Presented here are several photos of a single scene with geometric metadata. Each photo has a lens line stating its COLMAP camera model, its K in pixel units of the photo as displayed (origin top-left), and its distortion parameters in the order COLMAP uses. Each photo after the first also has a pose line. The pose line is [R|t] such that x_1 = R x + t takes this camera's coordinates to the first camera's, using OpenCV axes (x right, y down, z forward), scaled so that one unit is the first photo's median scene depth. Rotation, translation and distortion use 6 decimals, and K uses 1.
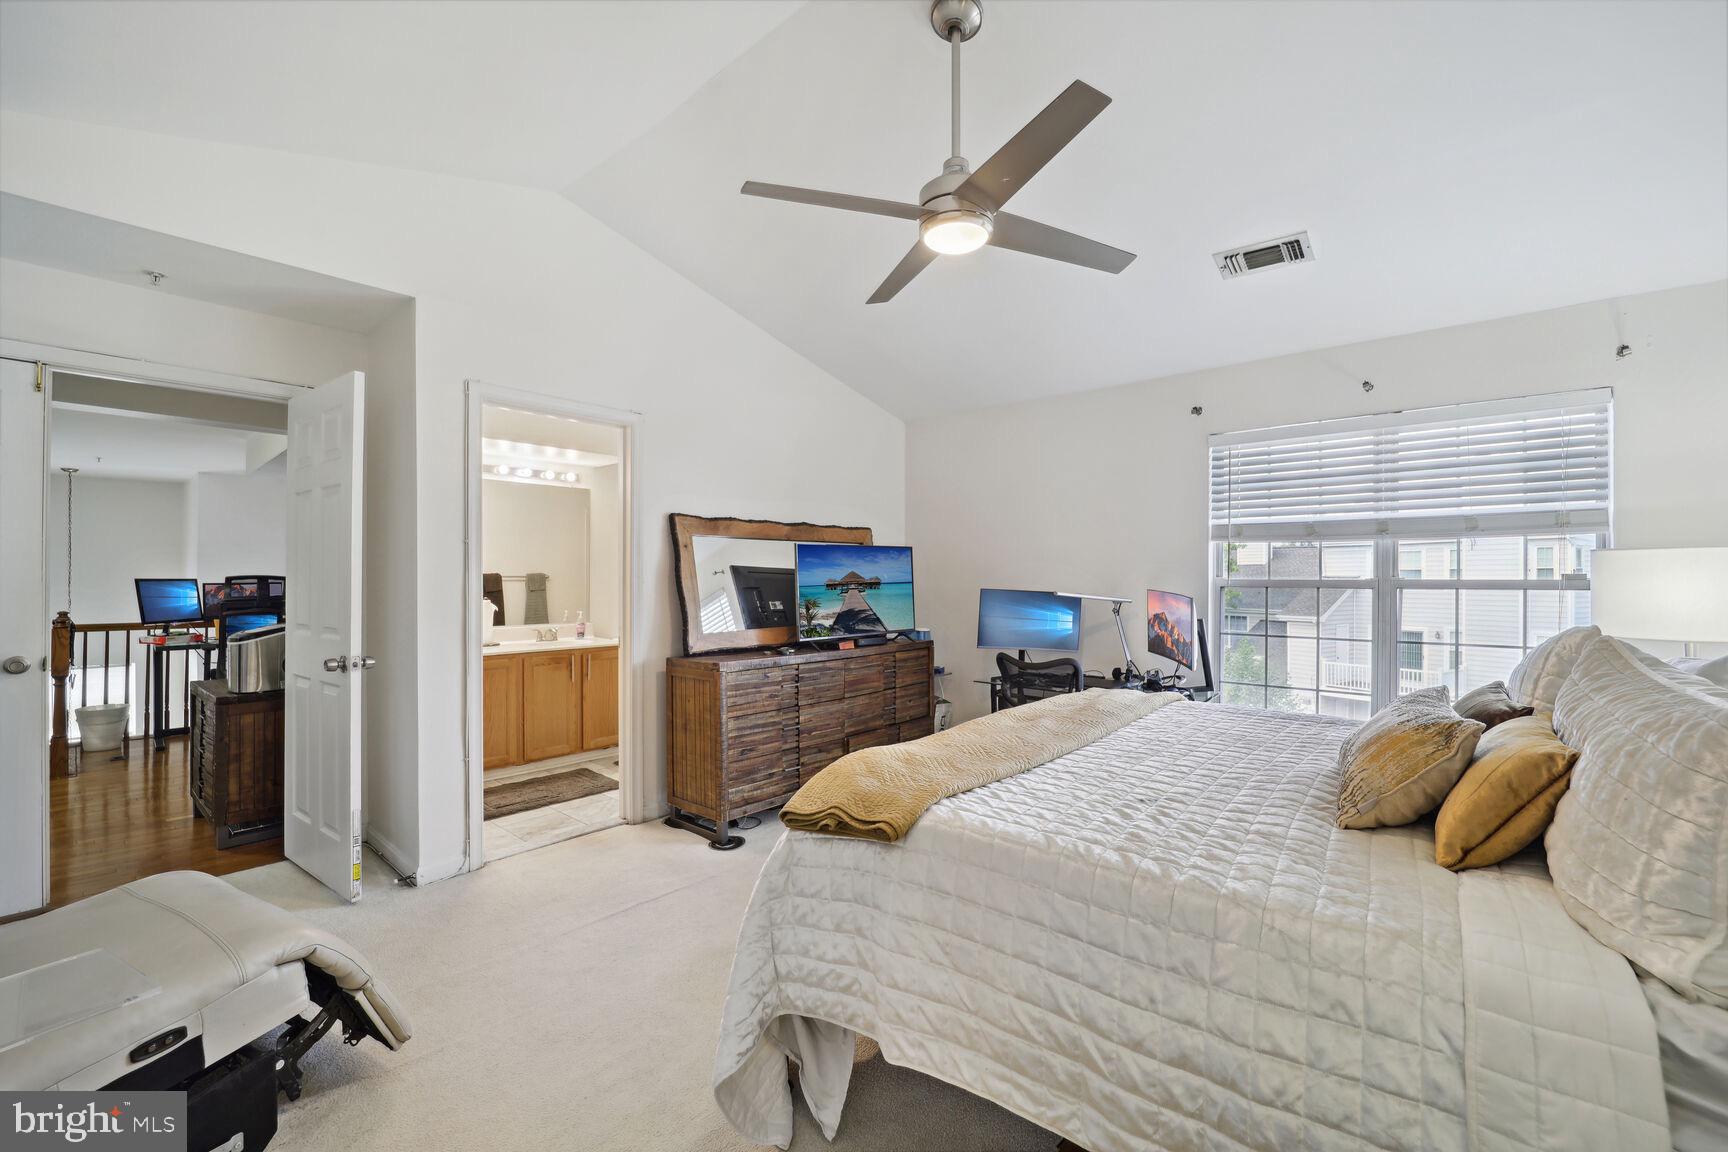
lens RADIAL K [[722.2, 0, 869.5], [0, 722.2, 573.3], [0, 0, 1]] dist [-0.002049, -0.000138]
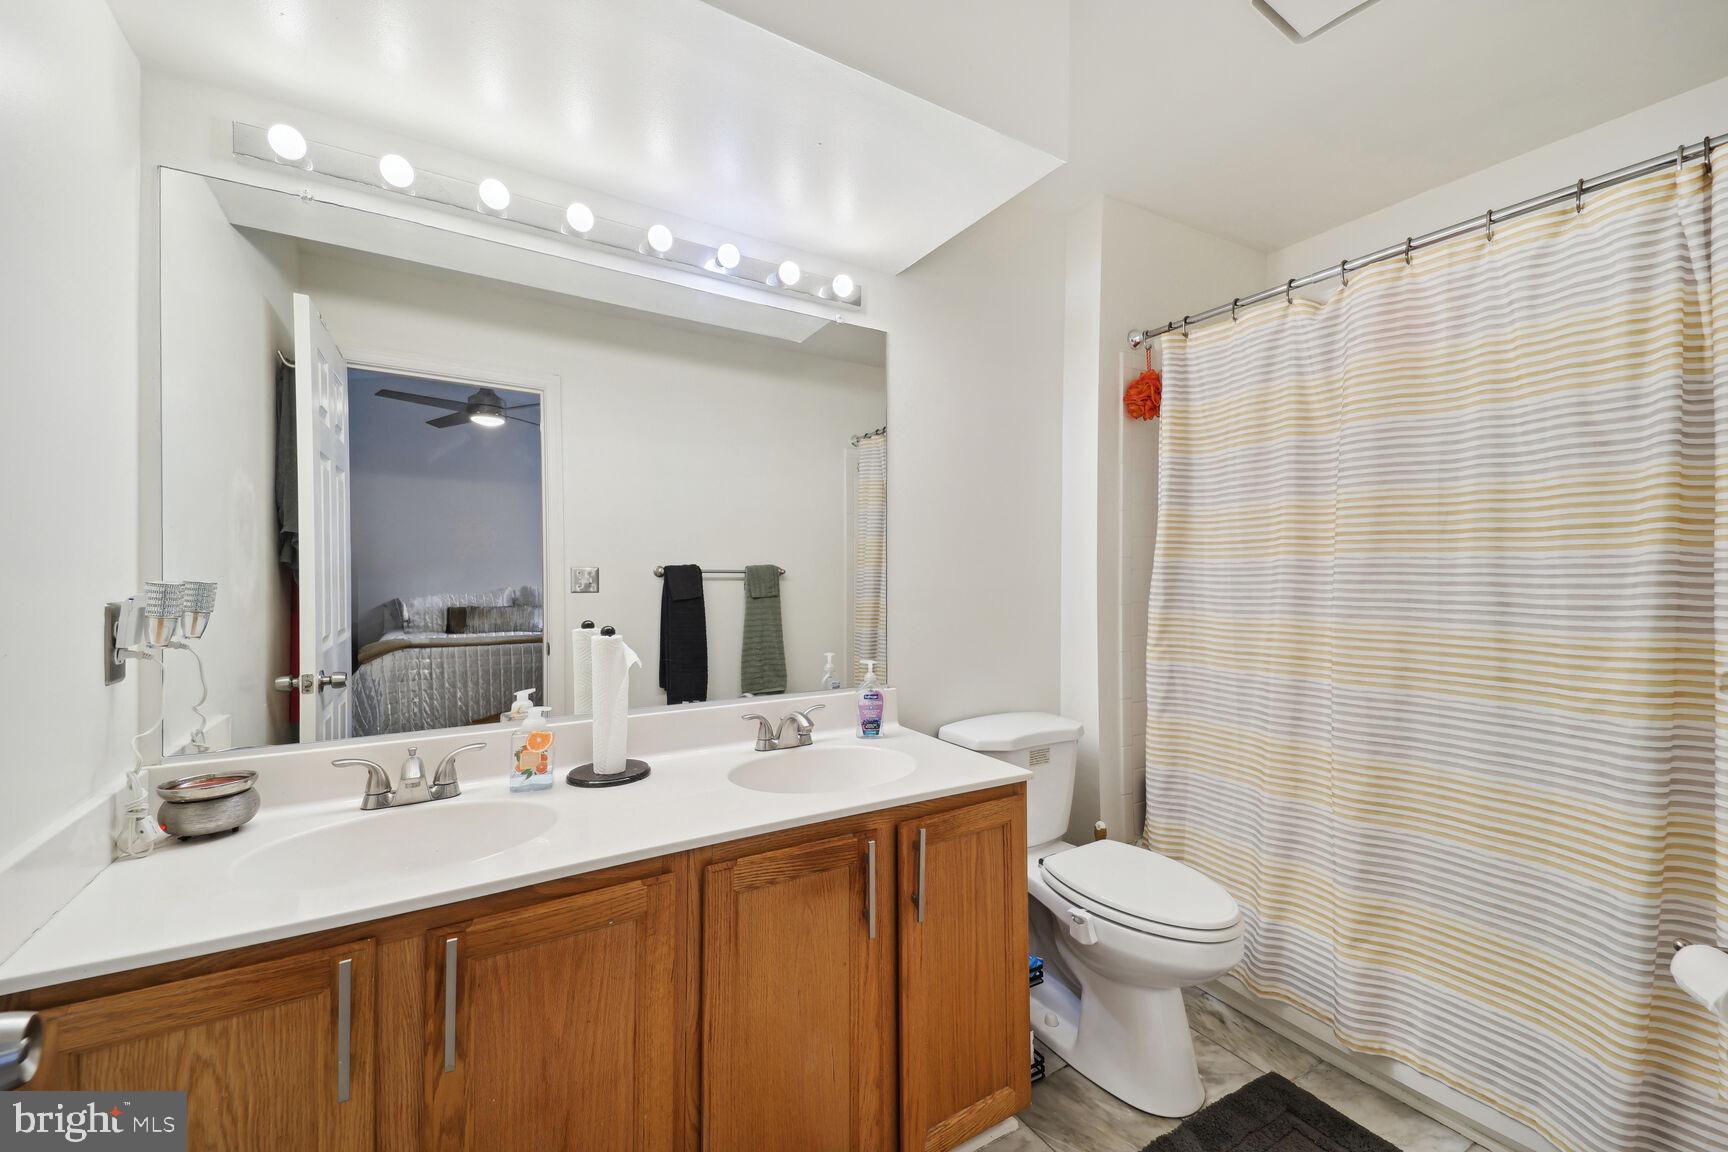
lens RADIAL K [[722.2, 0, 869.5], [0, 722.2, 573.3], [0, 0, 1]] dist [-0.002049, -0.000138]
pose [[0.955816, -0.004434, -0.293932, -0.311556], [0.004581, 0.999989, -0.000188, 0.008652], [0.293930, -0.001166, 0.955826, 0.694927]]
